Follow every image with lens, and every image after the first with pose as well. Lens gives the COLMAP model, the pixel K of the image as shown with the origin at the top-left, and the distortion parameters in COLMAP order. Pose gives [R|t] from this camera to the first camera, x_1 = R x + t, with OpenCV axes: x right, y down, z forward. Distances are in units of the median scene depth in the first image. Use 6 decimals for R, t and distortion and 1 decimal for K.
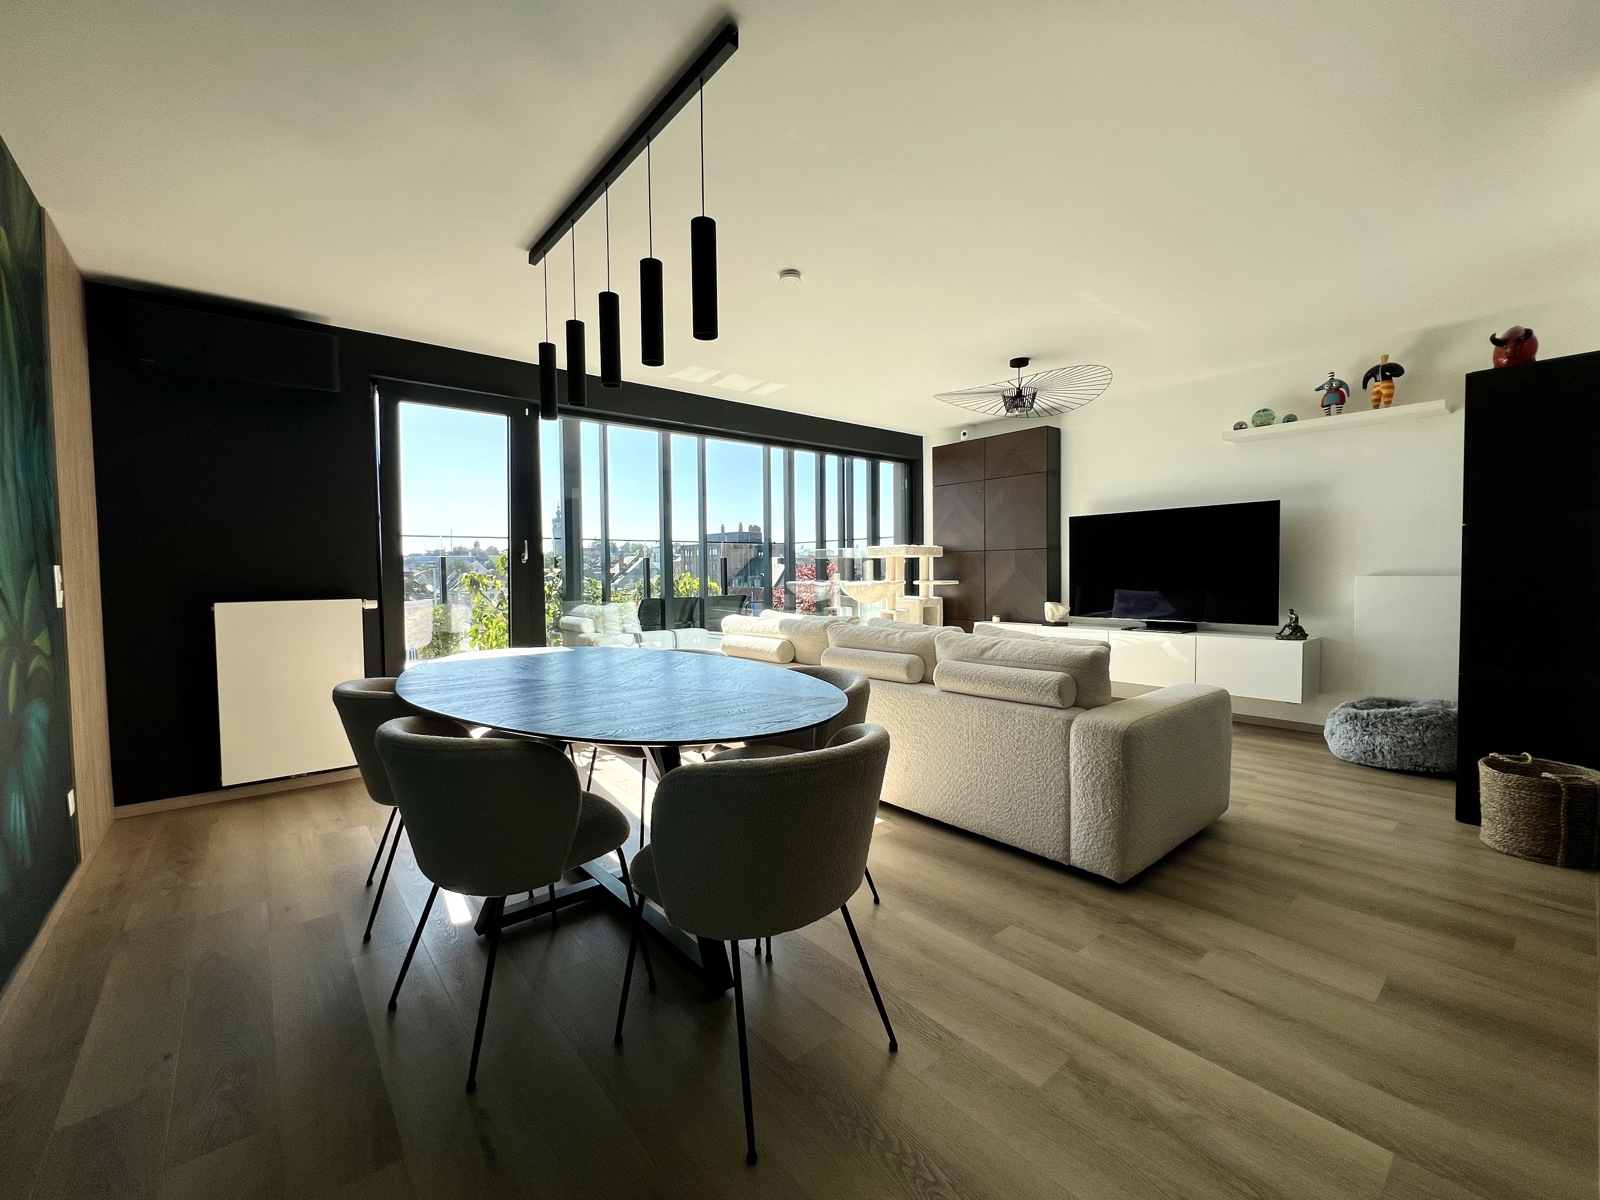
lens RADIAL K [[660.2, 0, 796.2], [0, 660.2, 598.1], [0, 0, 1]] dist [-0.002072, -0.000130]
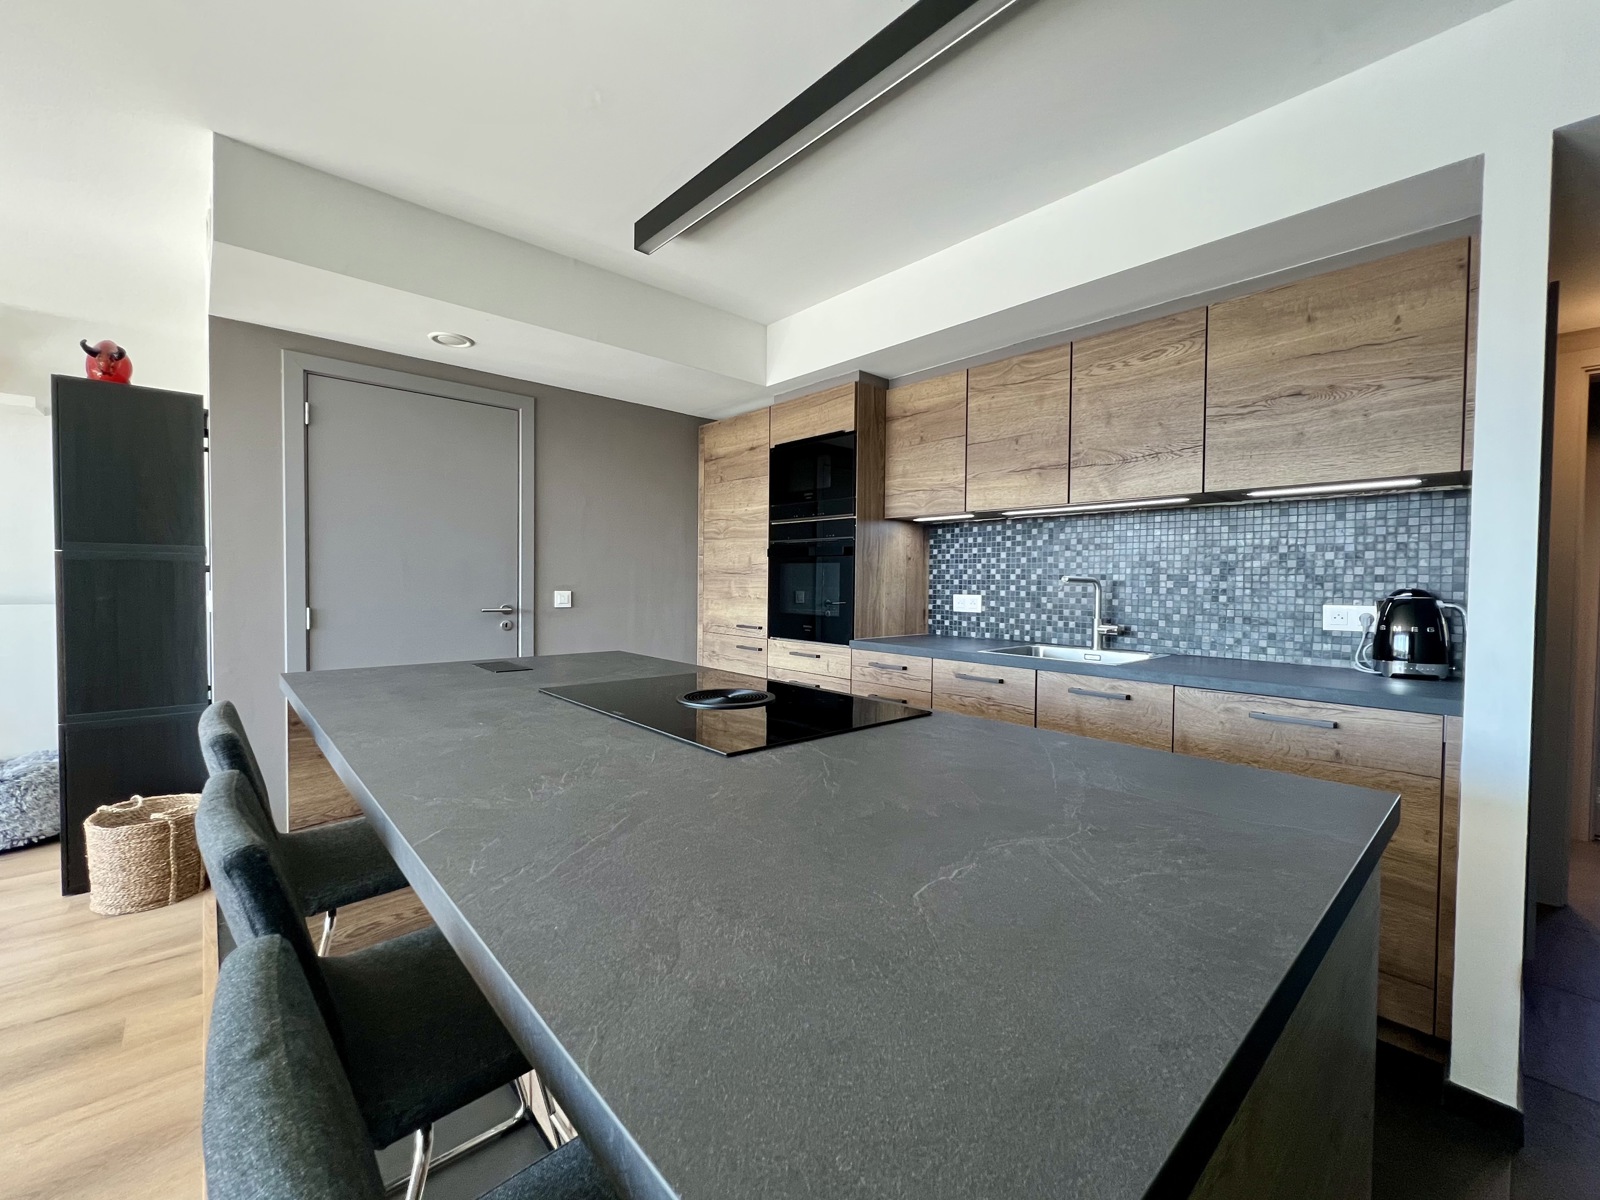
lens RADIAL K [[661.9, 0, 797.8], [0, 661.9, 597.6], [0, 0, 1]] dist [-0.002454, 0.000019]
pose [[-0.039225, -0.012276, 0.999155, 0.077998], [0.030334, 0.999449, 0.013471, -0.021413], [-0.998770, 0.030837, -0.038831, 0.047619]]
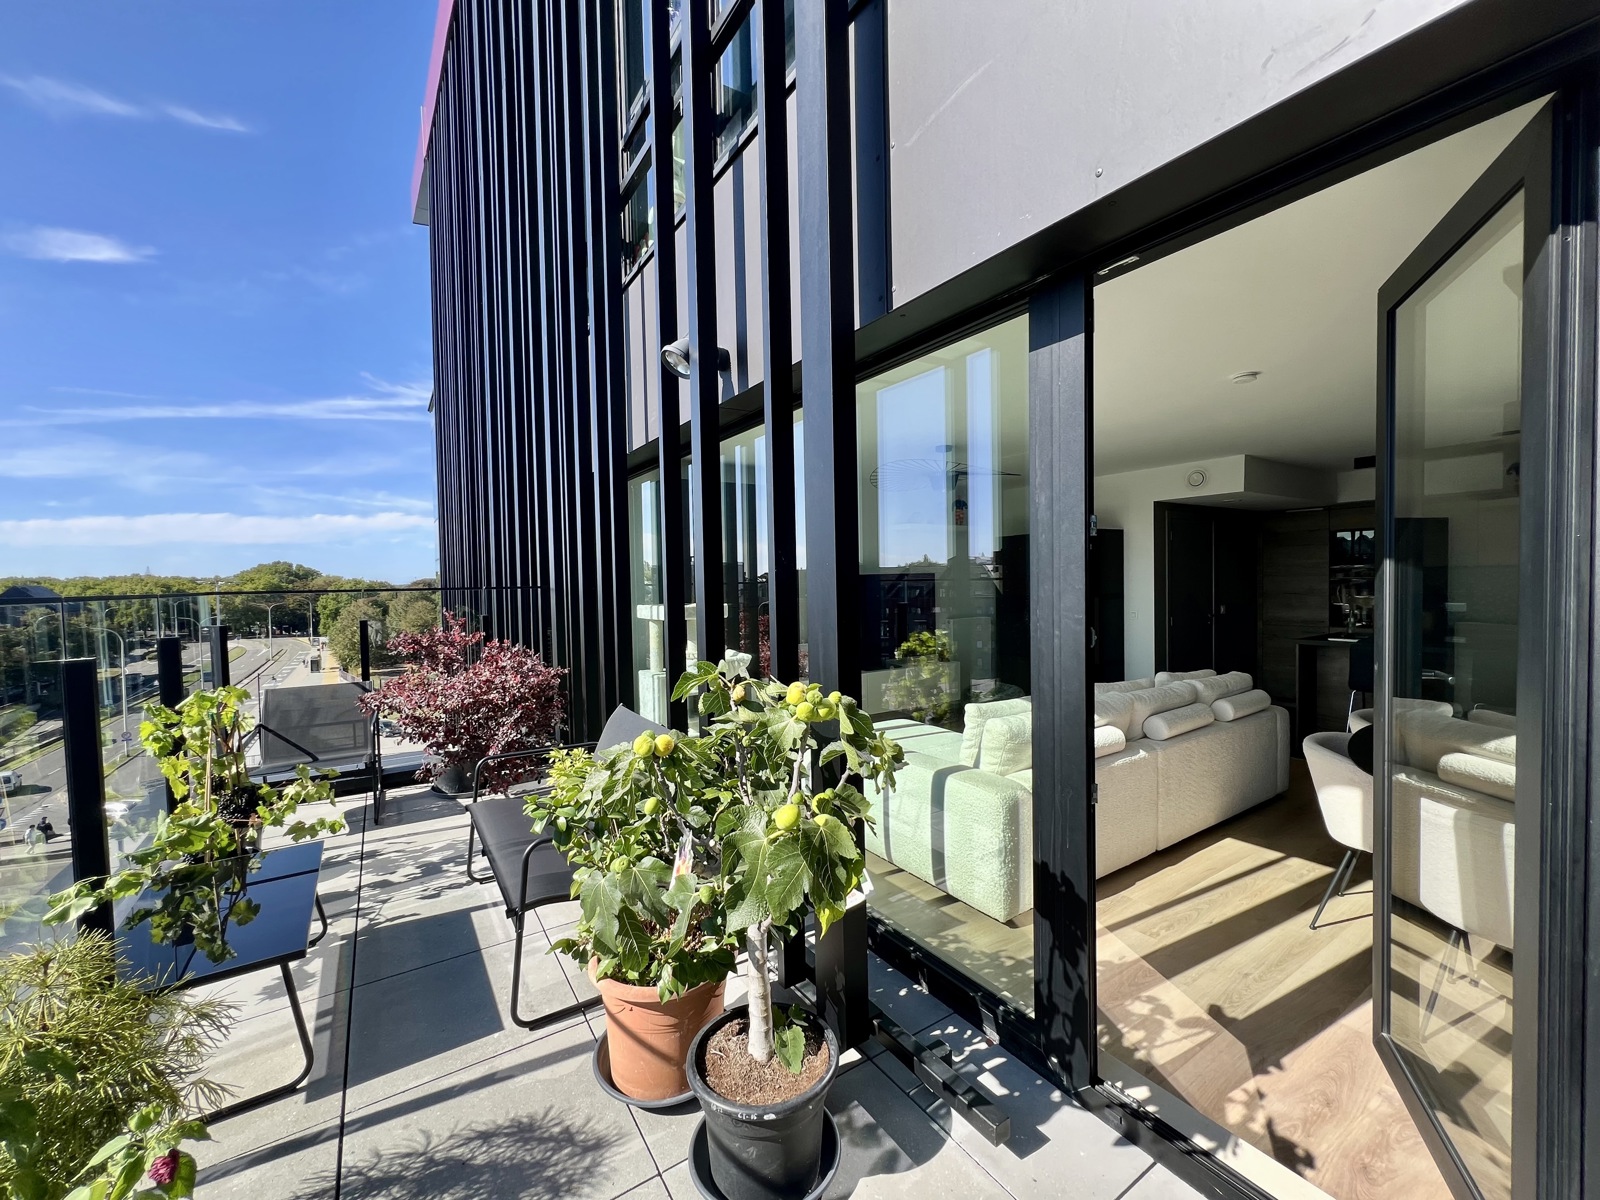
lens RADIAL K [[644.9, 0, 800.0], [0, 644.9, 600.0], [0, 0, 1]] dist [-0.001168, -0.000122]
pose [[0.120762, -0.018790, 0.992504, -0.812414], [0.059720, 0.998147, 0.011630, -0.121509], [-0.990883, 0.057868, 0.121660, 1.129632]]
